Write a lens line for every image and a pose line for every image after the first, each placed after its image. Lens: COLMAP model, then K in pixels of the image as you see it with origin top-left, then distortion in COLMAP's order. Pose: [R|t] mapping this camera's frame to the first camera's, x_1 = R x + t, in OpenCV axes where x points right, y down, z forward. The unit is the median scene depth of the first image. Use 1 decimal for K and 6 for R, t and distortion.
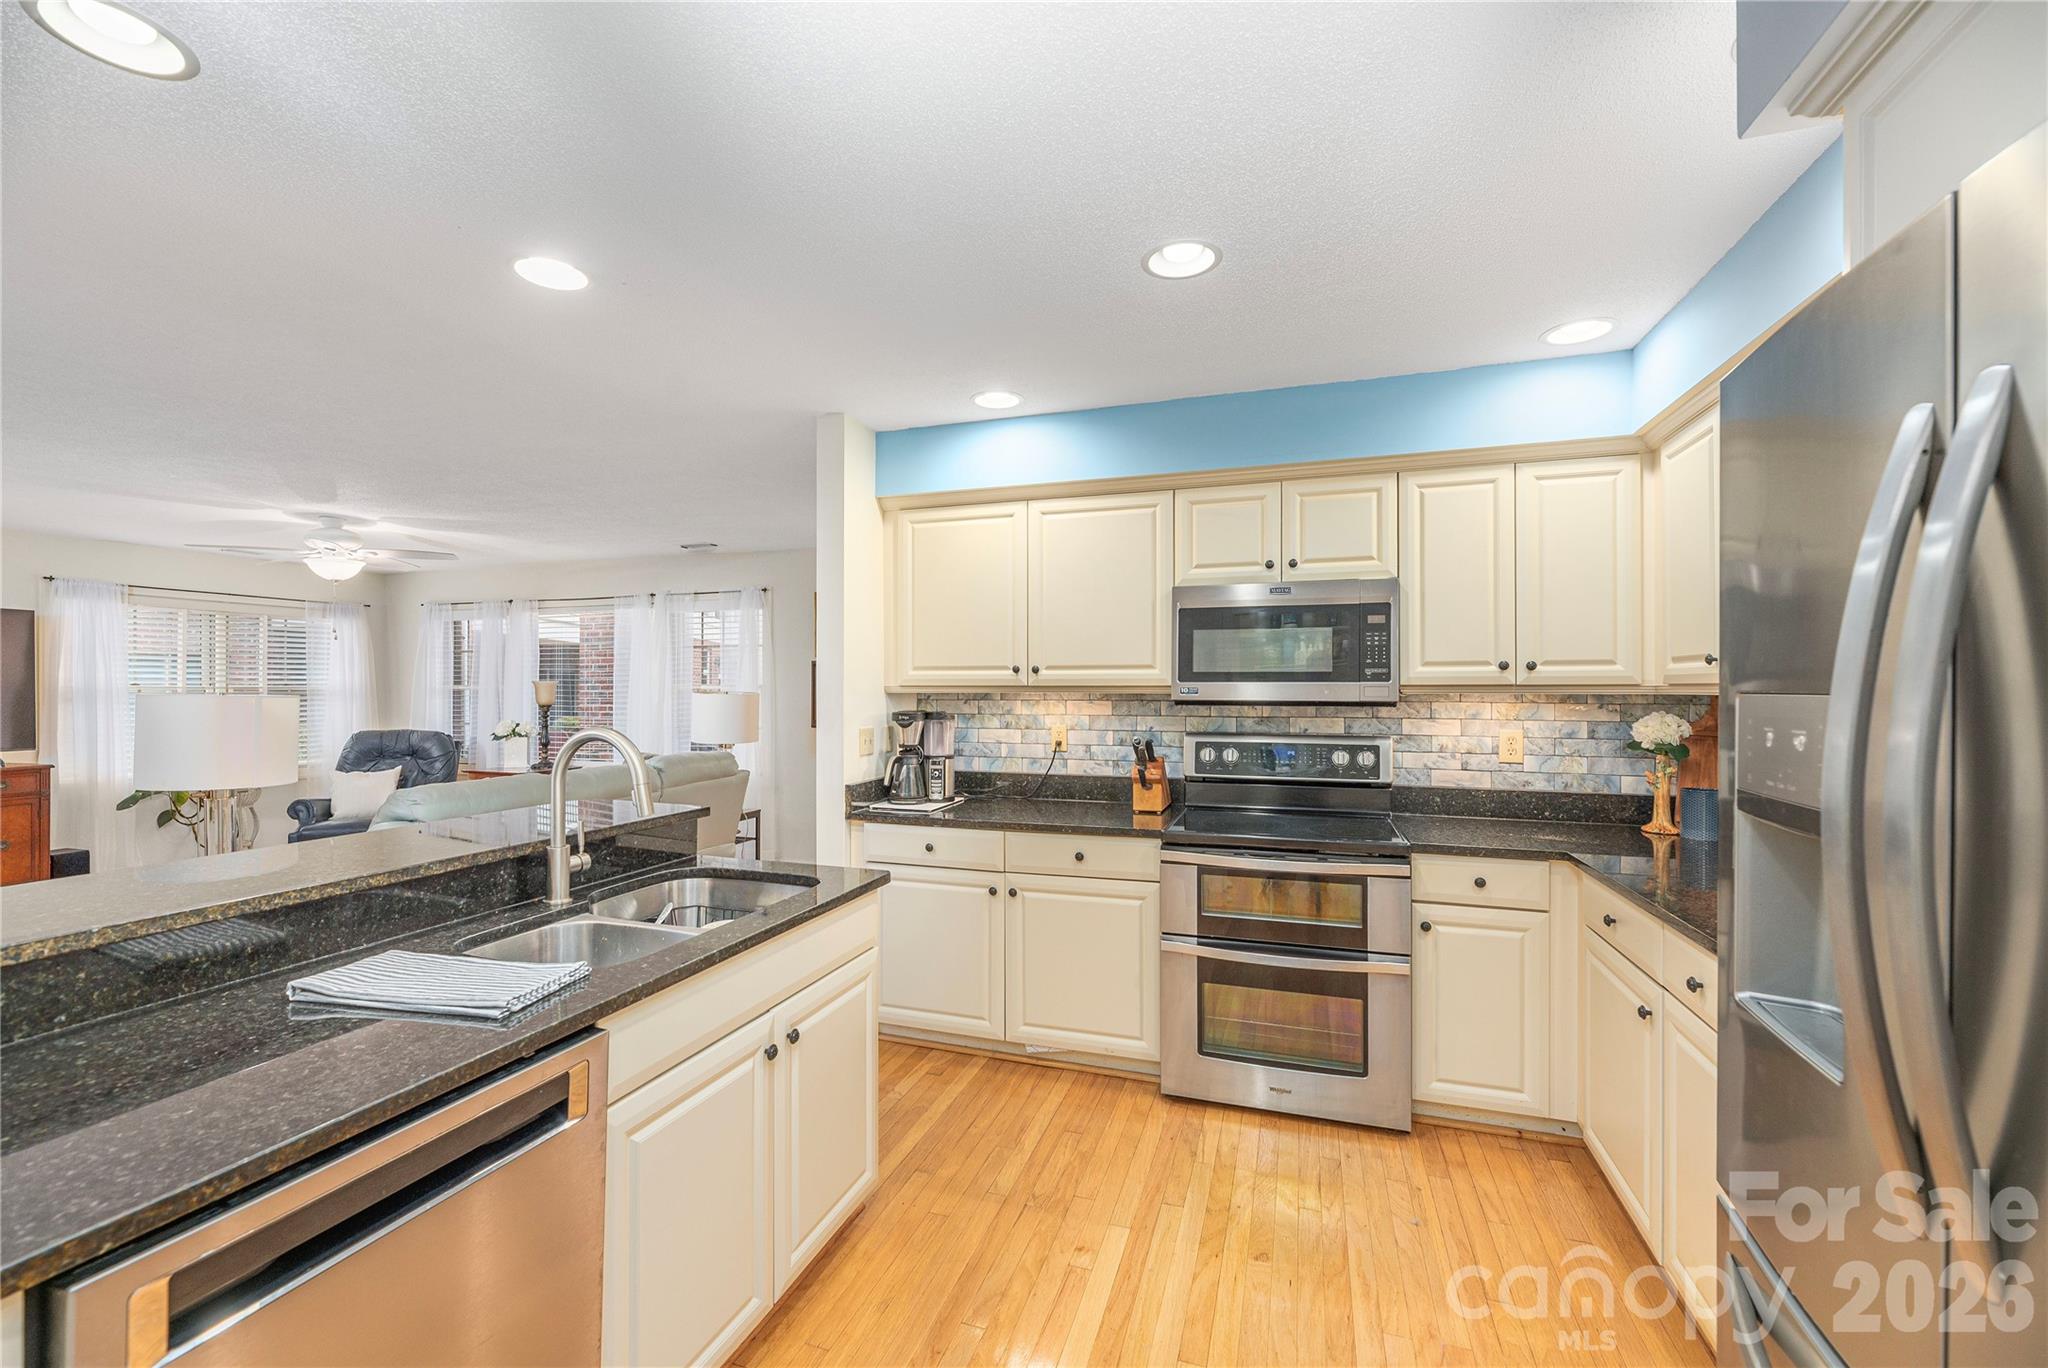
lens RADIAL K [[832.5, 0, 1059.4], [0, 832.5, 689.5], [0, 0, 1]] dist [0.000279, 0.000952]
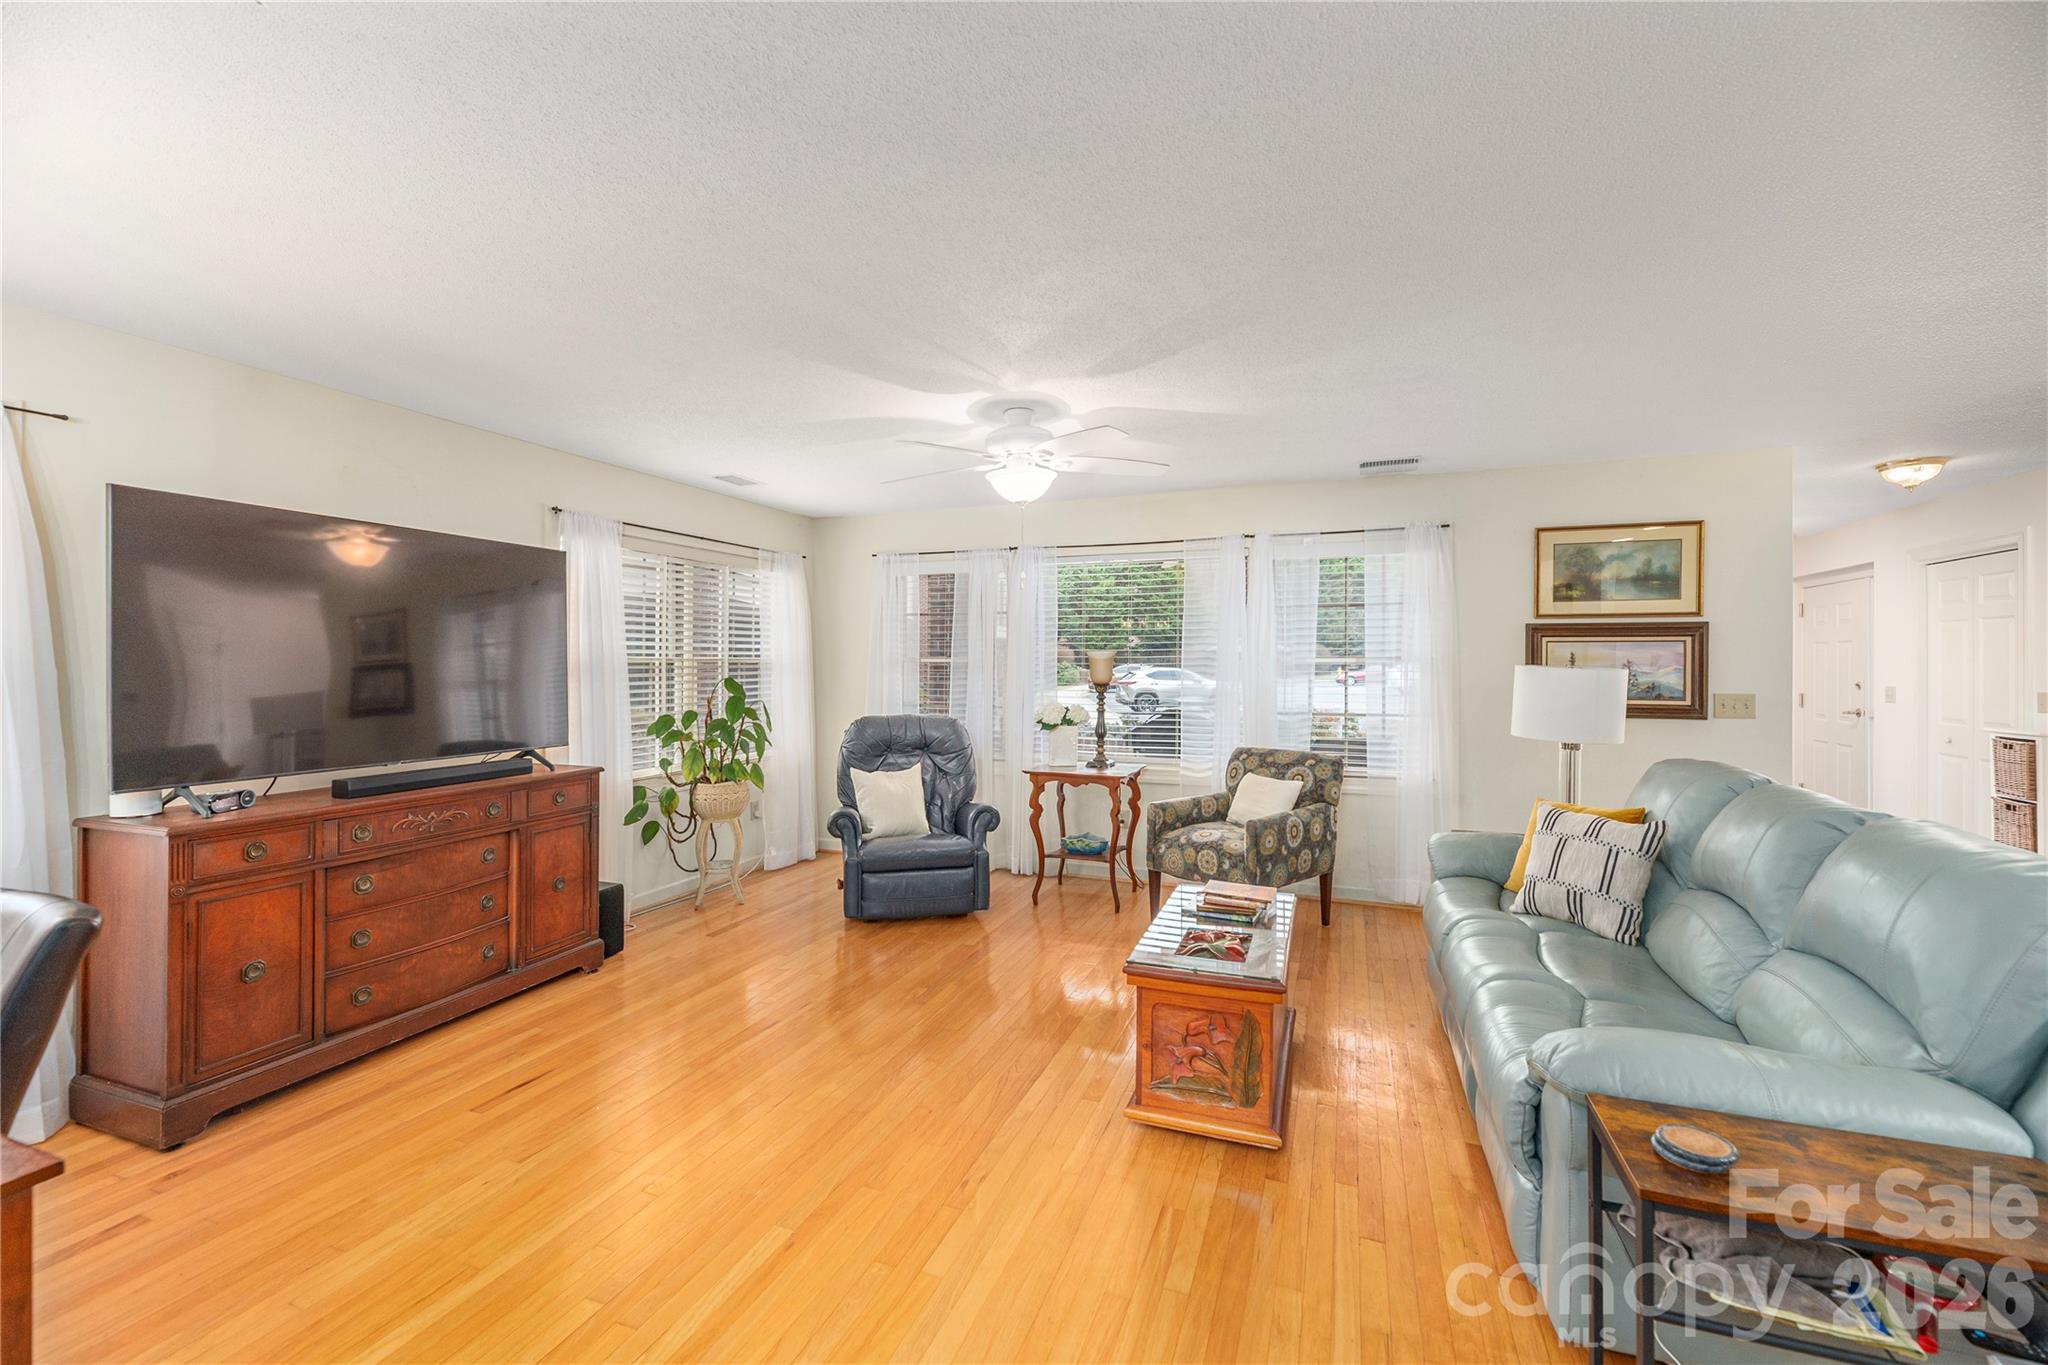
lens RADIAL K [[832.5, 0, 1019.0], [0, 832.5, 671.3], [0, 0, 1]] dist [0.000279, 0.000952]
pose [[0.997068, 0.001346, -0.076505, -1.787720], [-0.000535, 0.999943, 0.010620, 0.001912], [0.076515, -0.010548, 0.997013, 0.718270]]
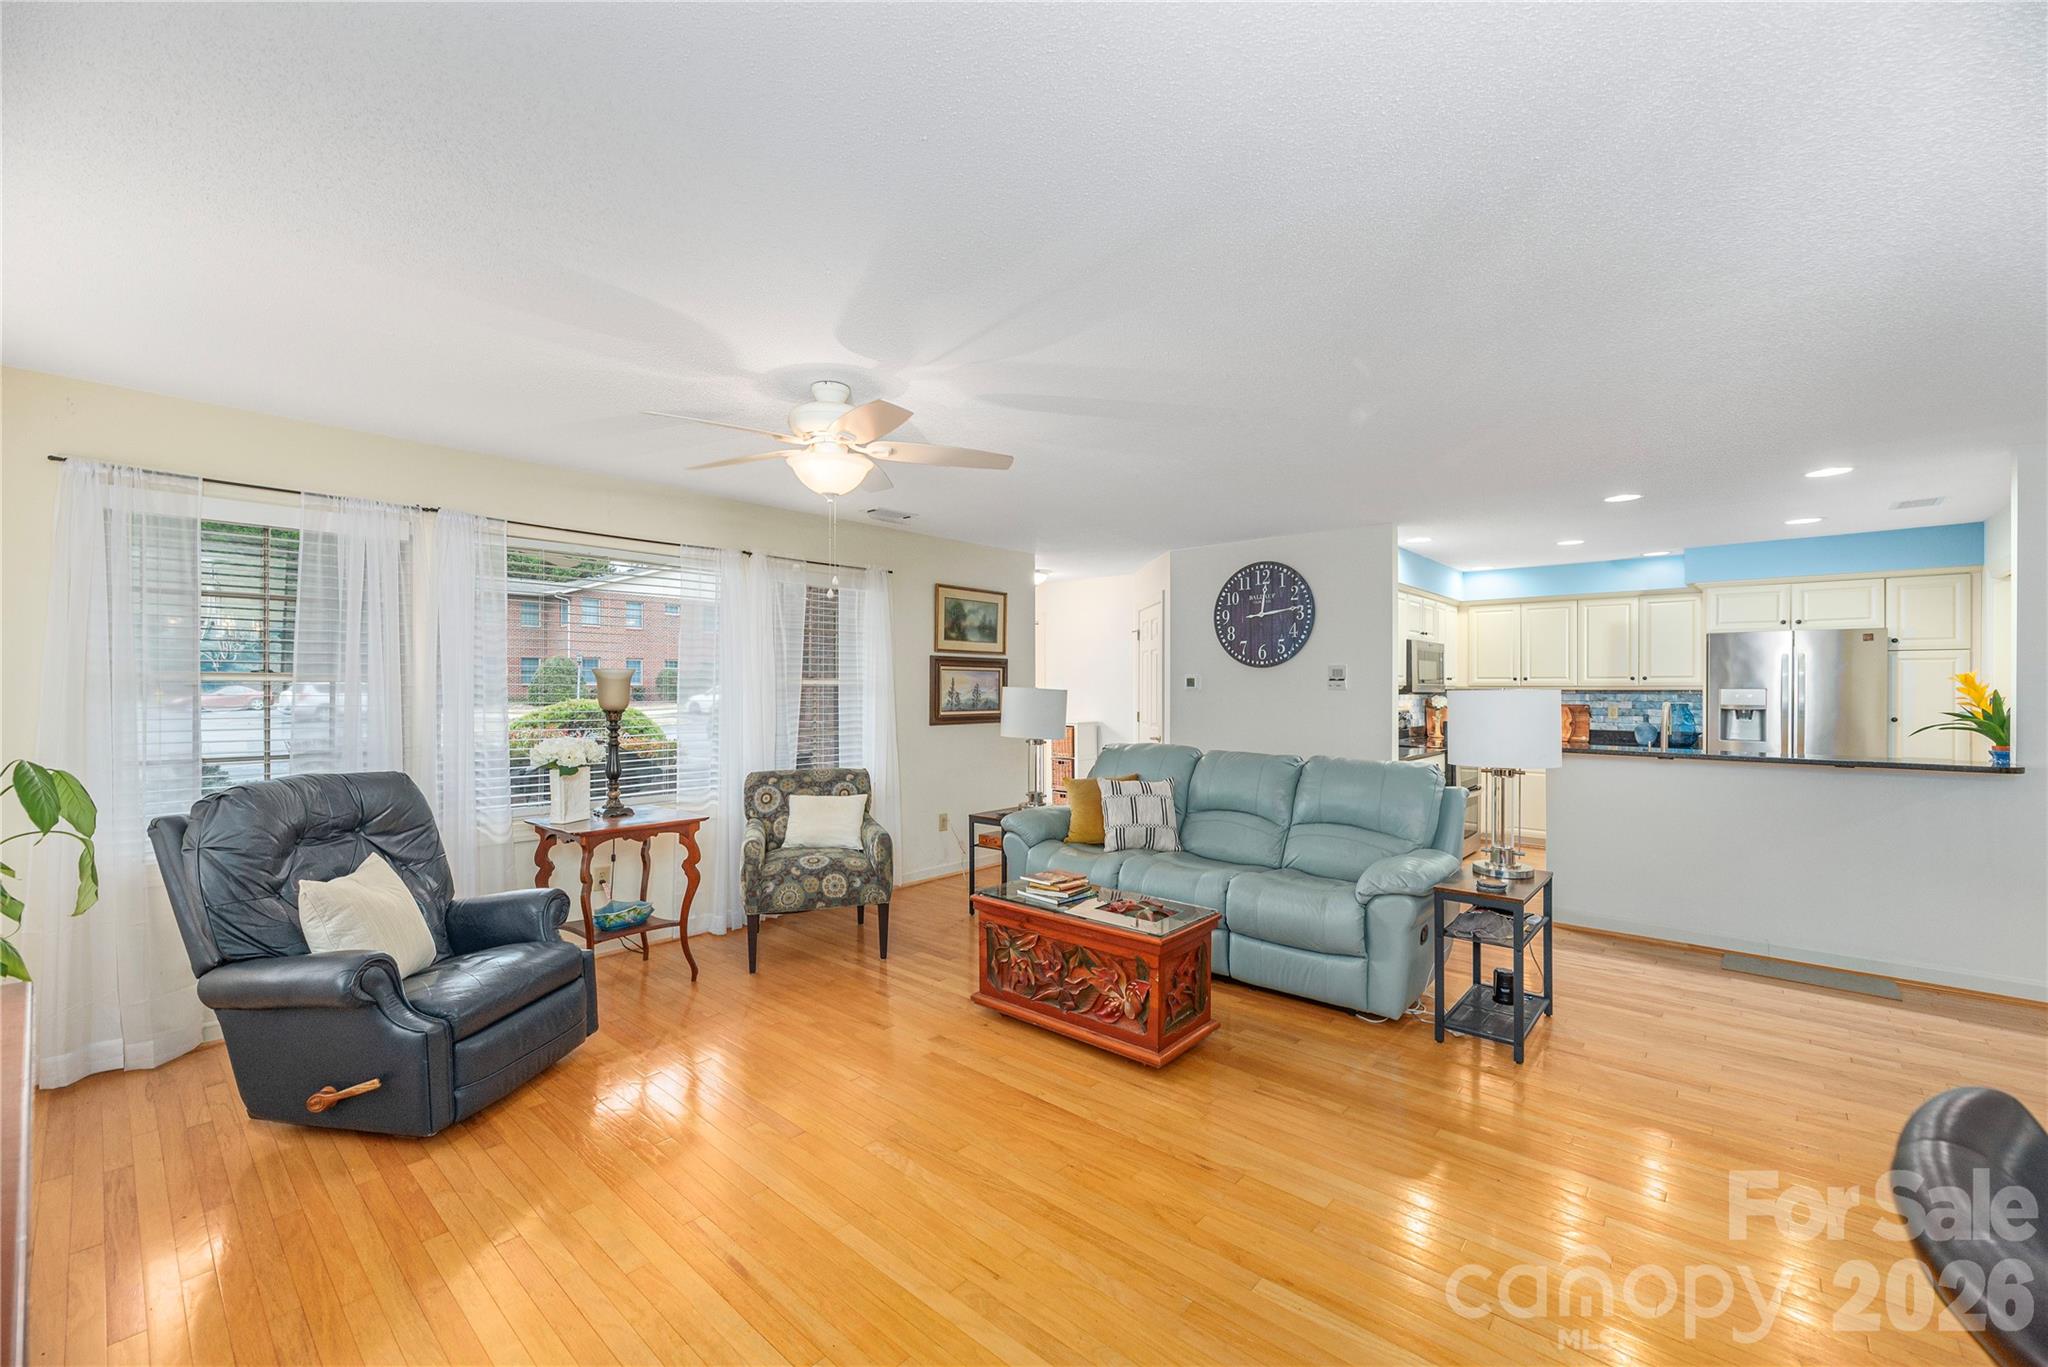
lens RADIAL K [[832.5, 0, 1003.9], [0, 832.5, 686.5], [0, 0, 1]] dist [0.000279, 0.000952]
pose [[0.428638, 0.001469, 0.903475, -2.294344], [-0.004649, 0.999989, 0.000580, 0.002730], [-0.903464, -0.004449, 0.428640, 1.031922]]
